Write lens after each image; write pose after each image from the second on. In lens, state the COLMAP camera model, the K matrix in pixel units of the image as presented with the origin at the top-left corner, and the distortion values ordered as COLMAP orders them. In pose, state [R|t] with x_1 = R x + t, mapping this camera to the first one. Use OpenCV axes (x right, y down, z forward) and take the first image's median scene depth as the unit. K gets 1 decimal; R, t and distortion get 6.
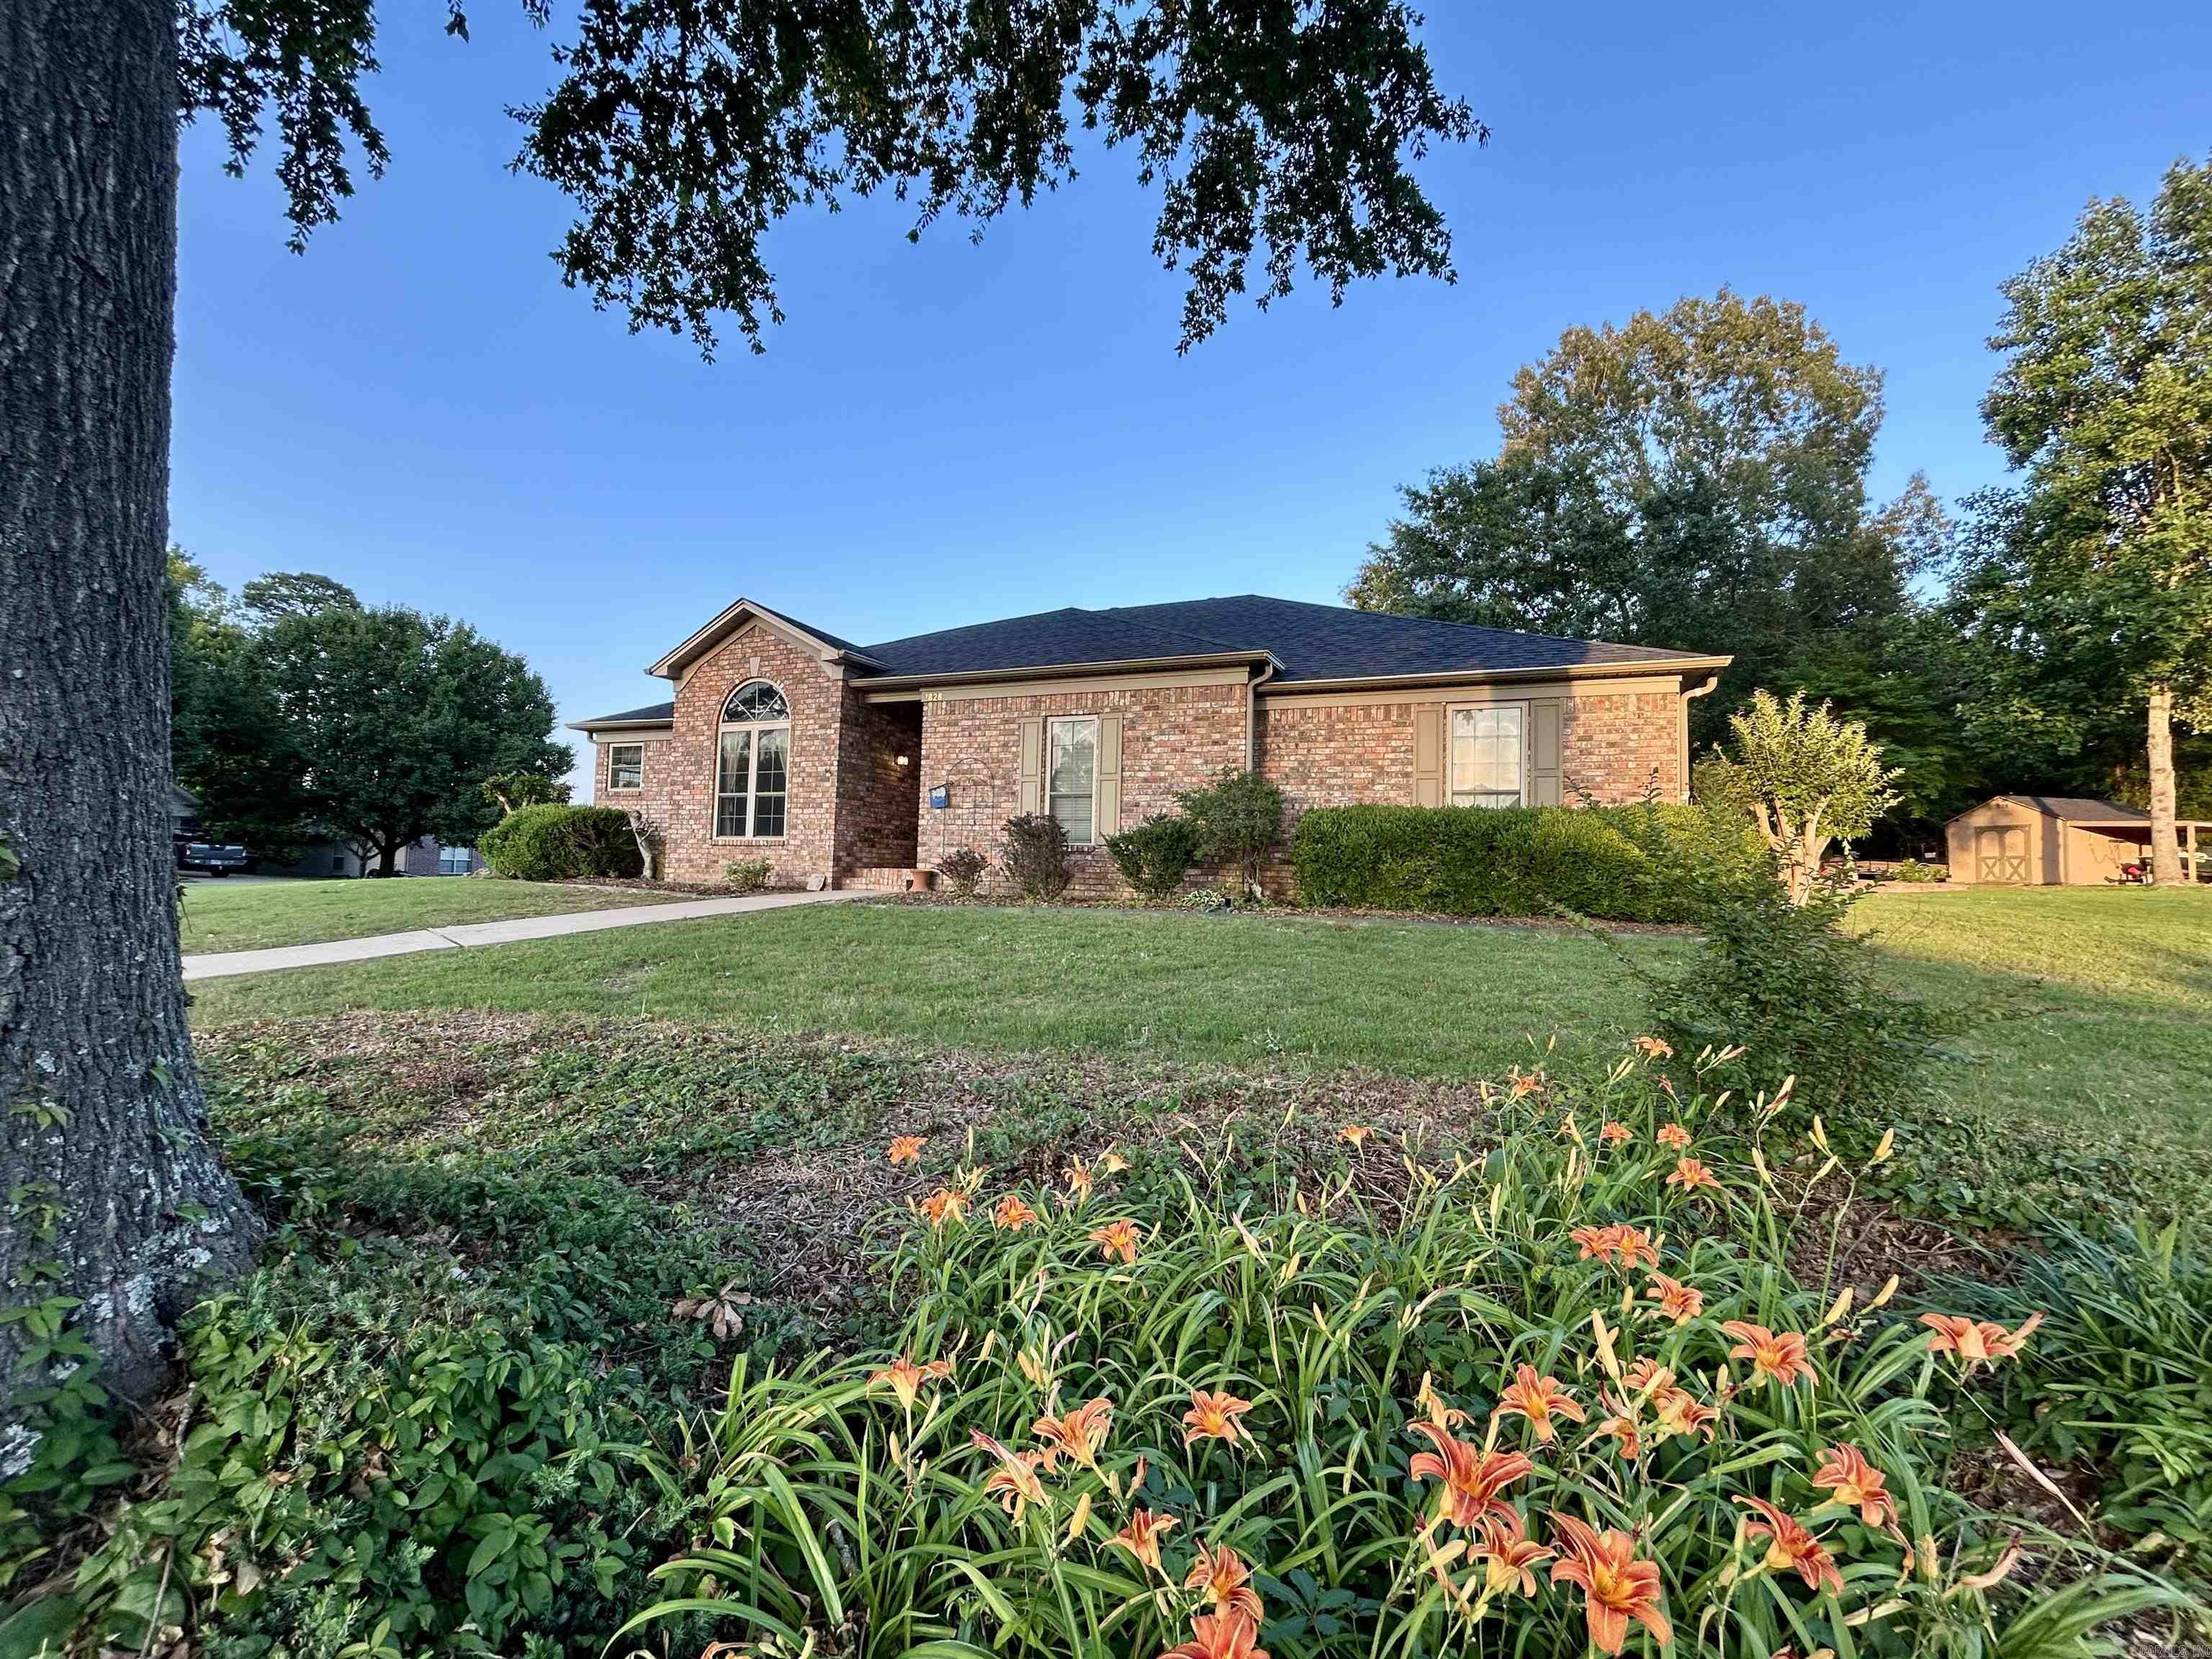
lens RADIAL K [[894.0, 0, 1109.1], [0, 894.0, 824.2], [0, 0, 1]] dist [-0.001598, -0.000293]
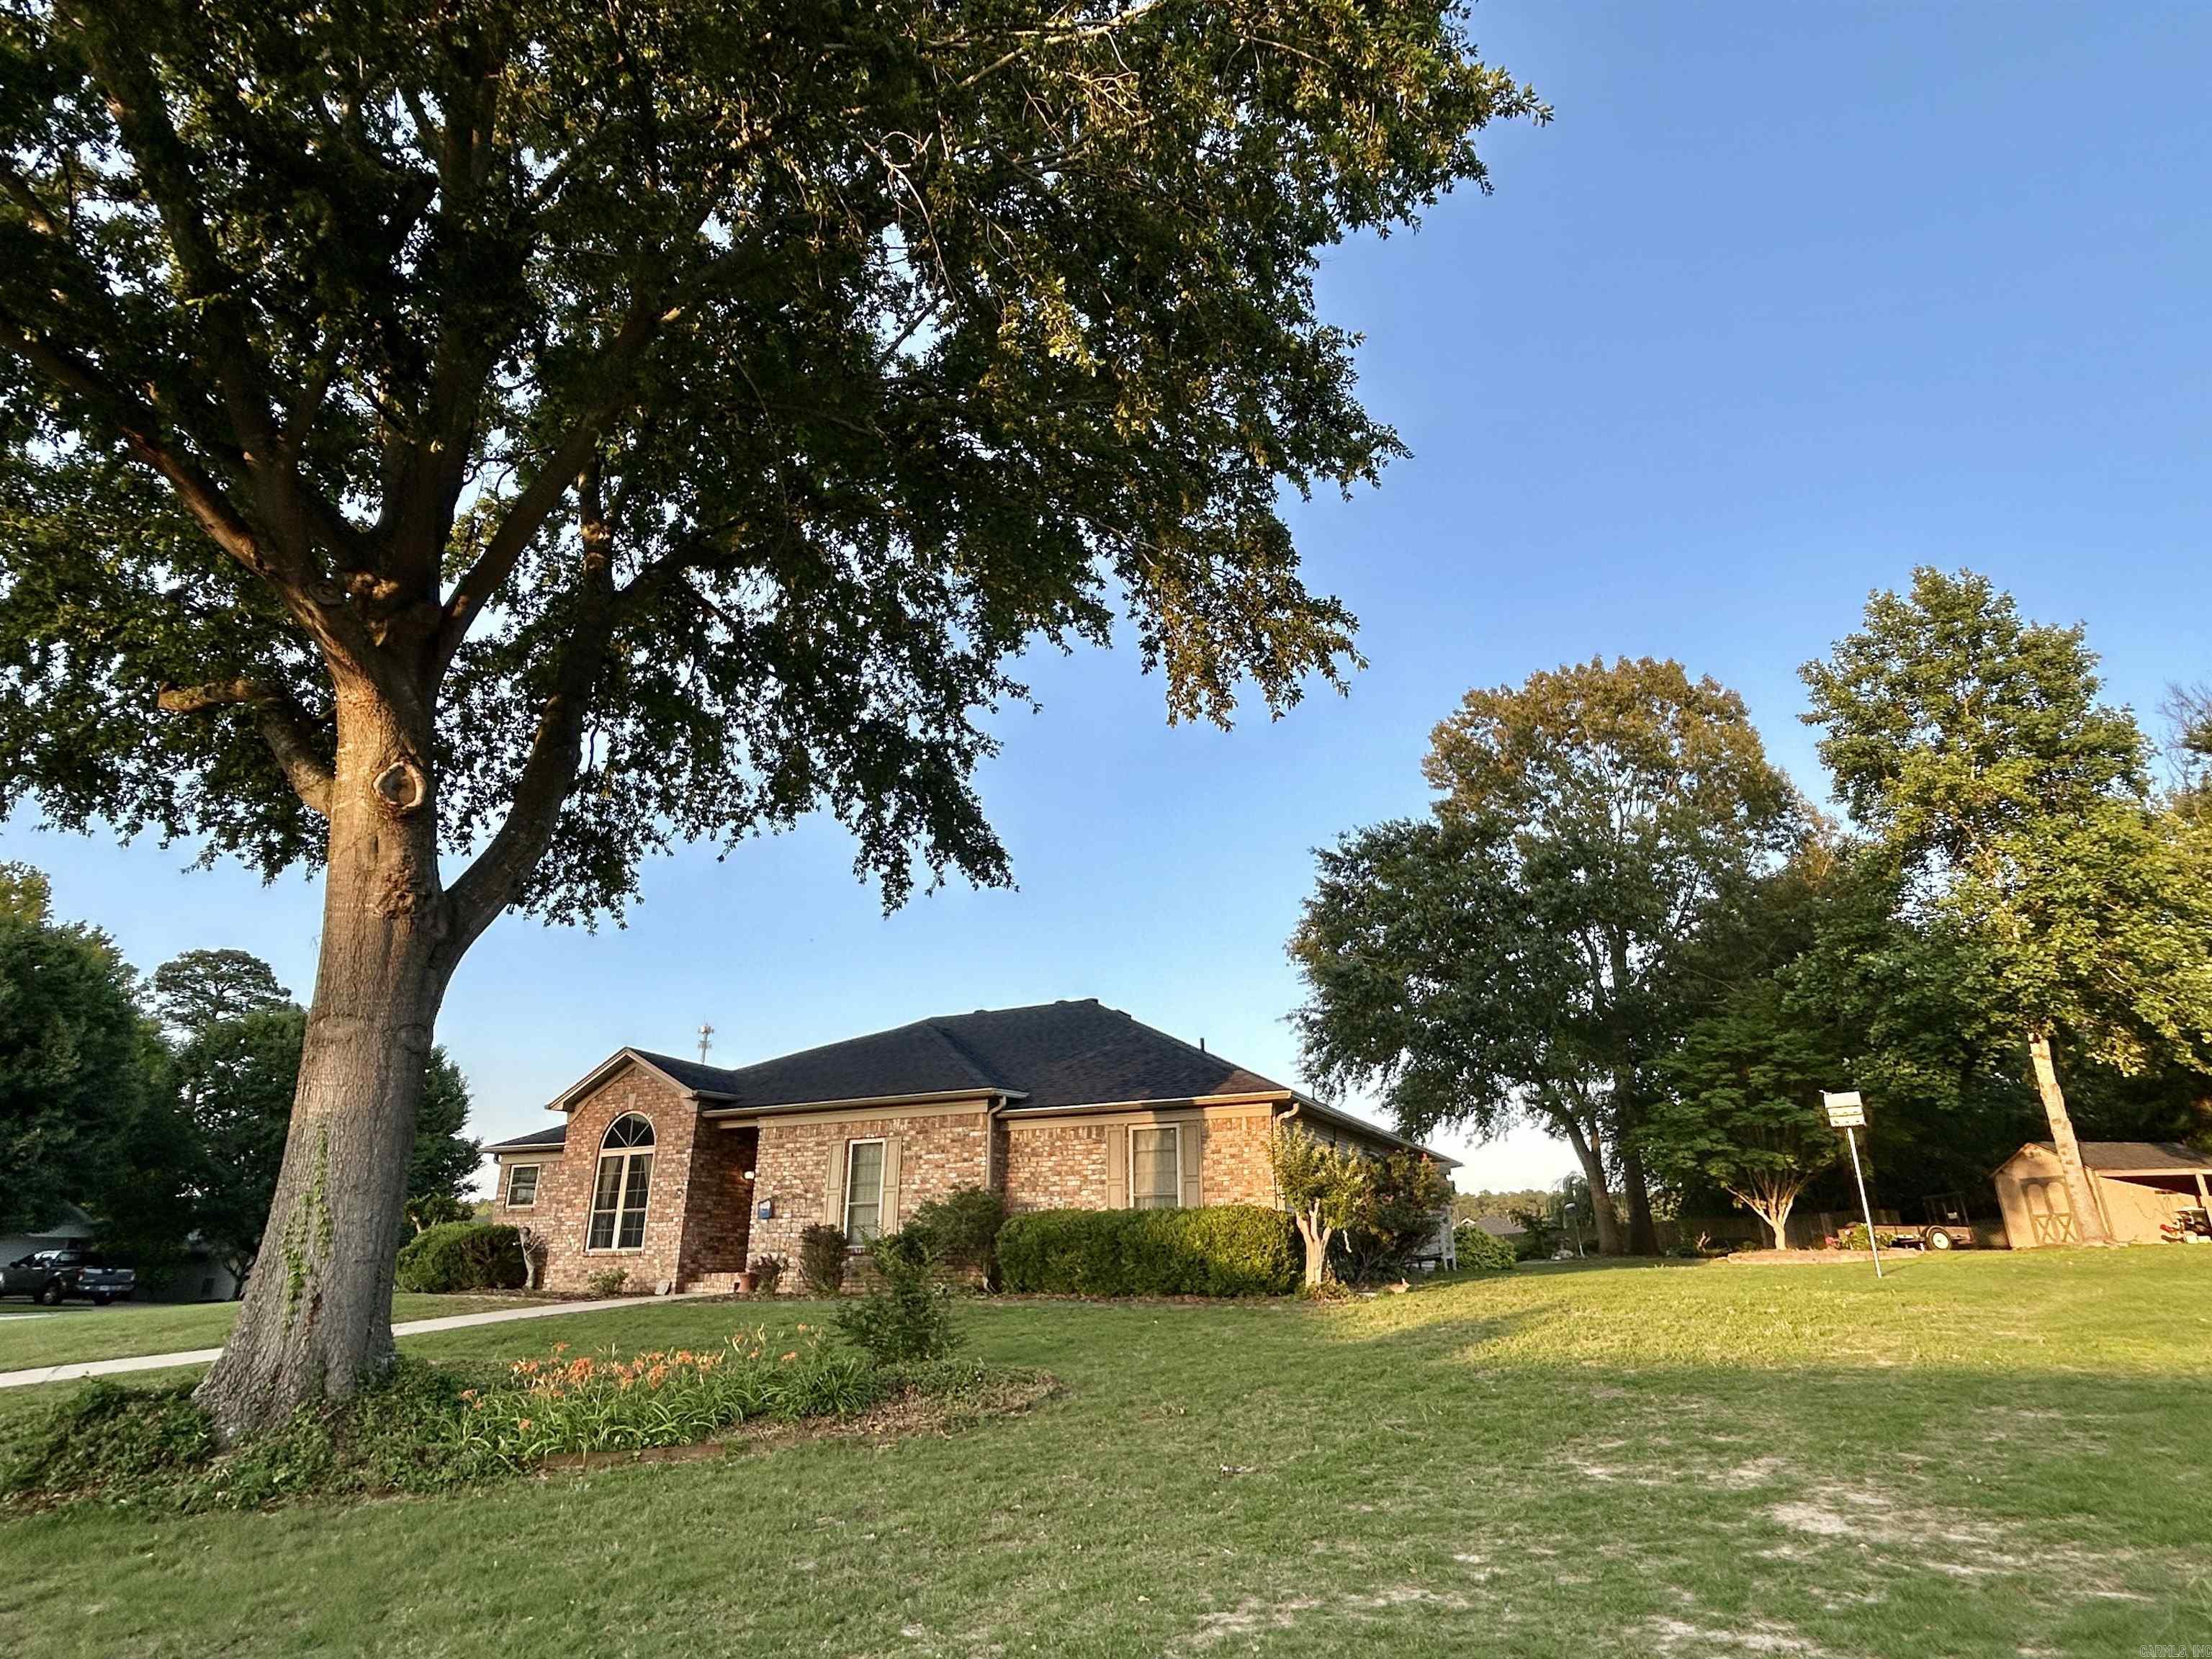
lens RADIAL K [[1170.8, 0, 1104.4], [0, 1170.8, 831.0], [0, 0, 1]] dist [-0.000422, -0.001142]
pose [[0.997191, -0.053019, -0.052905, 0.373915], [0.034812, 0.953498, -0.299382, -0.027249], [0.066318, 0.296700, 0.952665, -0.629927]]
